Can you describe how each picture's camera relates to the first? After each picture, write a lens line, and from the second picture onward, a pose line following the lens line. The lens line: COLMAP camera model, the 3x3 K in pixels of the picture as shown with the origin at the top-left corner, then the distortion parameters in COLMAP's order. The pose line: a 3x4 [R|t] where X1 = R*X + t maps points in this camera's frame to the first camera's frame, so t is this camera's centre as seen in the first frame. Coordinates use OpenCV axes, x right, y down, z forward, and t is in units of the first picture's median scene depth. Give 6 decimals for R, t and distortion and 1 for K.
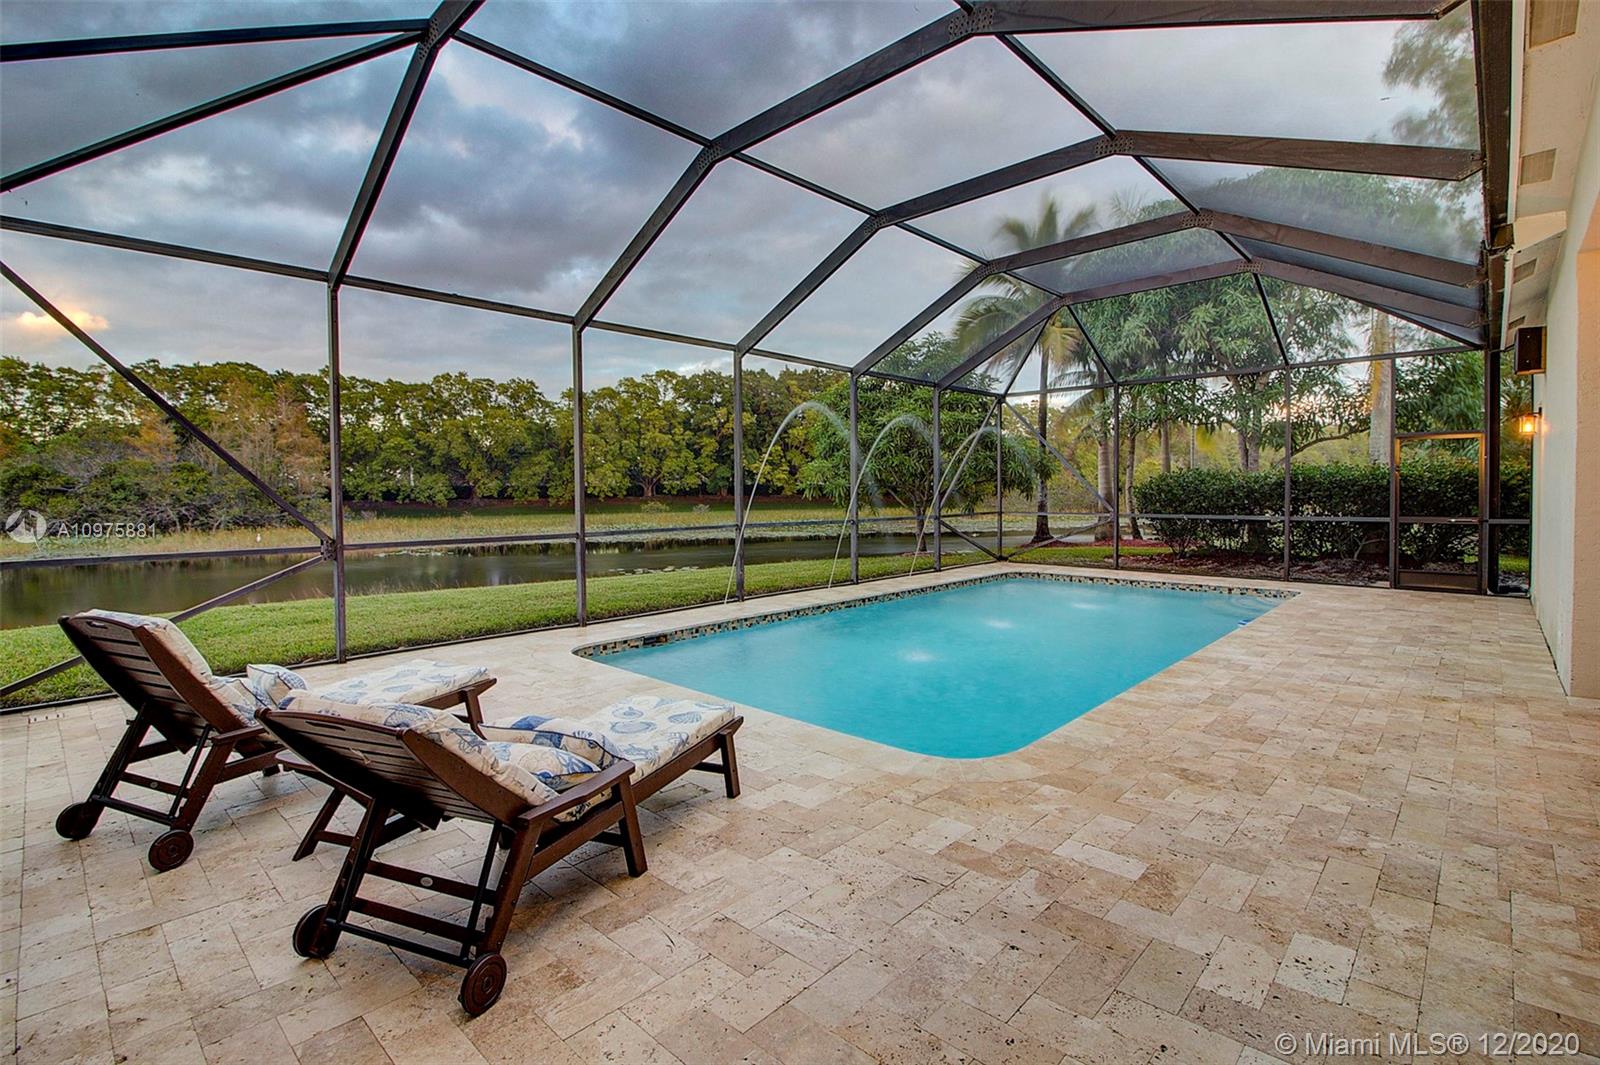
lens RADIAL K [[736.6, 0, 808.9], [0, 736.6, 508.6], [0, 0, 1]] dist [0.003628, -0.014766]
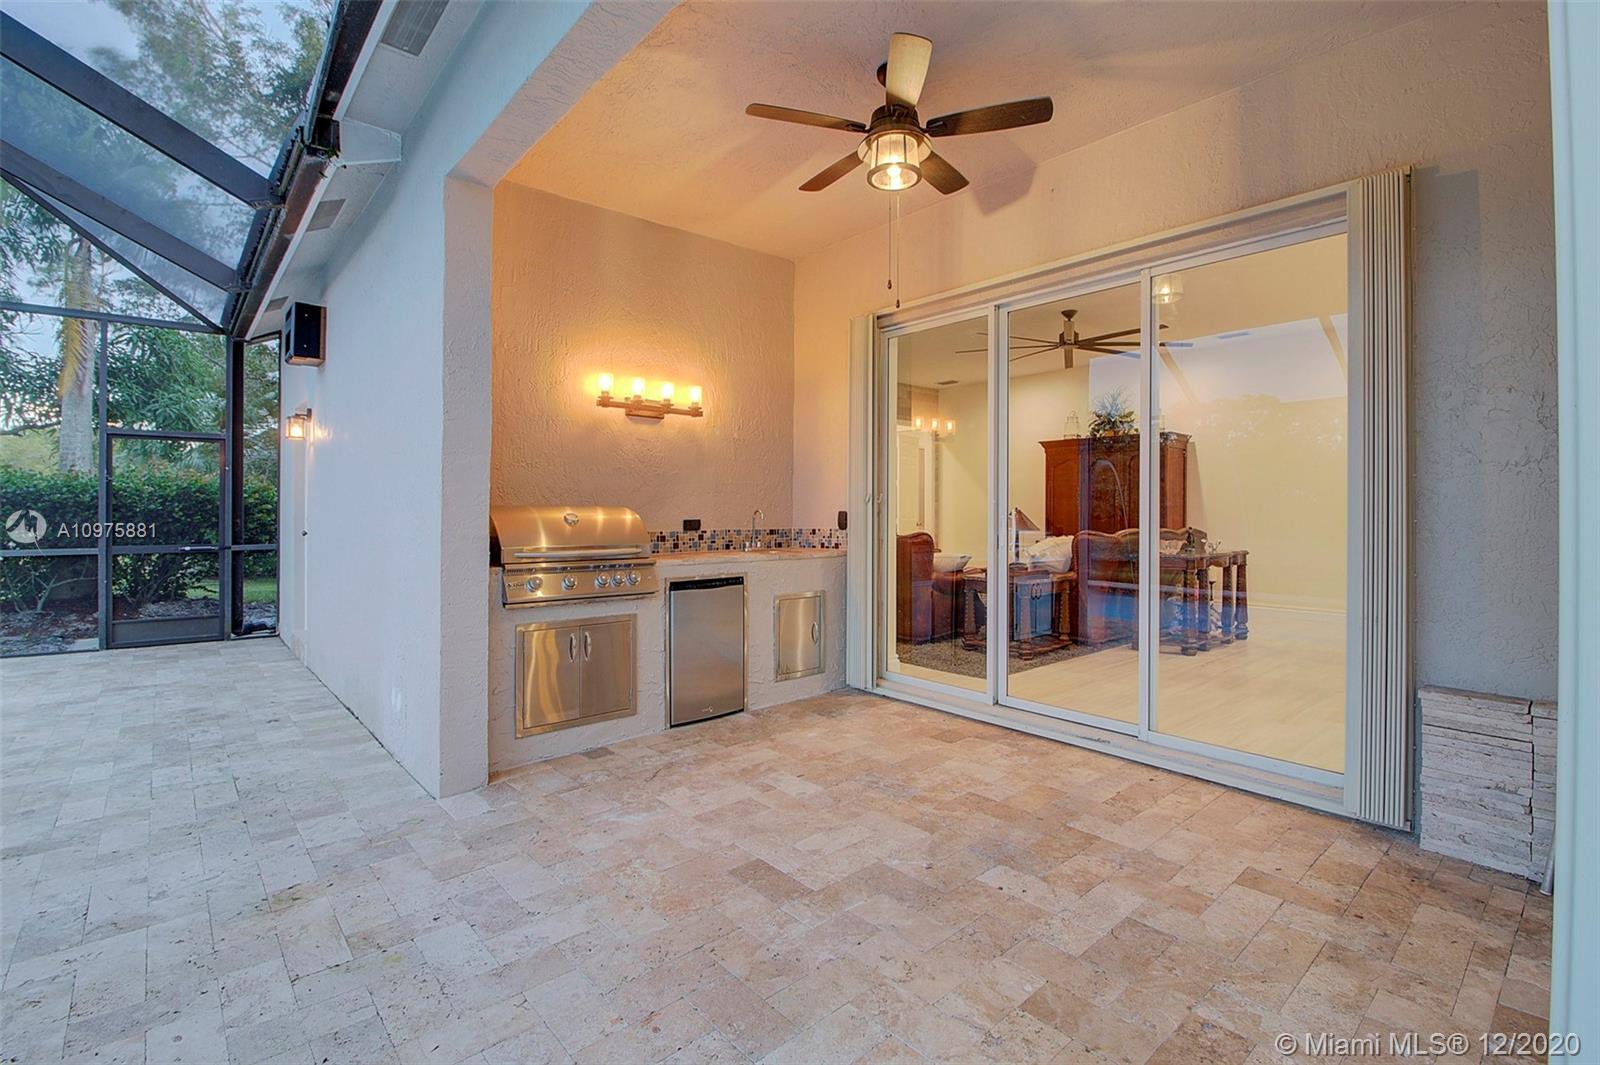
lens RADIAL K [[736.6, 0, 808.9], [0, 736.6, 508.6], [0, 0, 1]] dist [0.003628, -0.014766]
pose [[0.099849, 0.010412, 0.994948, 0.171048], [0.018349, 0.999756, -0.012304, -0.004426], [-0.994833, 0.019485, 0.099634, 0.260606]]
